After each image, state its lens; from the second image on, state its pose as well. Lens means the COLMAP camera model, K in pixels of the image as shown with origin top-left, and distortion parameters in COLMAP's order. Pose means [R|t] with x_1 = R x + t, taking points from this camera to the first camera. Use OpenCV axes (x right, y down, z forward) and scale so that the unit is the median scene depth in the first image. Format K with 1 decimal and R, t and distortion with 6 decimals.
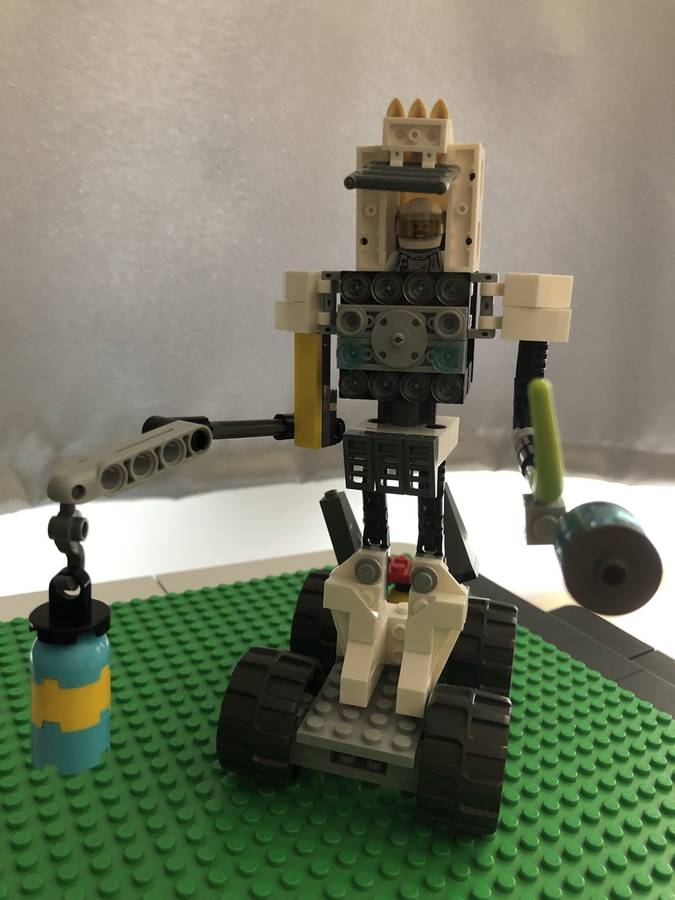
lens RADIAL K [[765.2, 0, 343.6], [0, 765.2, 452.2], [0, 0, 1]] dist [0.024540, -0.008709]
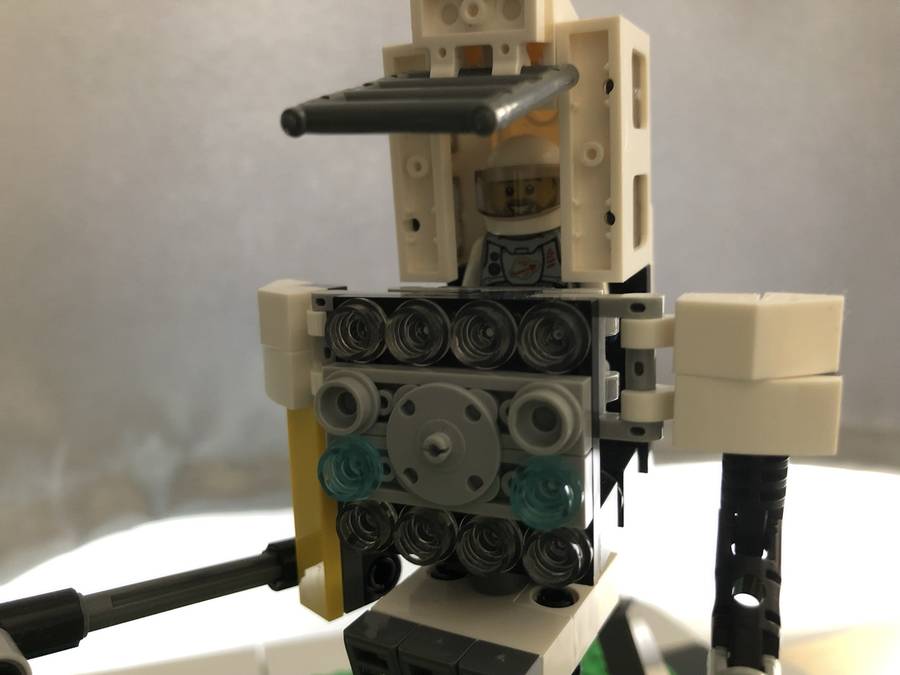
lens RADIAL K [[765.2, 0, 450.0], [0, 765.2, 337.5], [0, 0, 1]] dist [0.024540, -0.008709]
pose [[0.979547, -0.016273, -0.200557, 0.154105], [0.005794, 0.998592, -0.052725, -0.169297], [0.201132, 0.050485, 0.978262, 0.494667]]
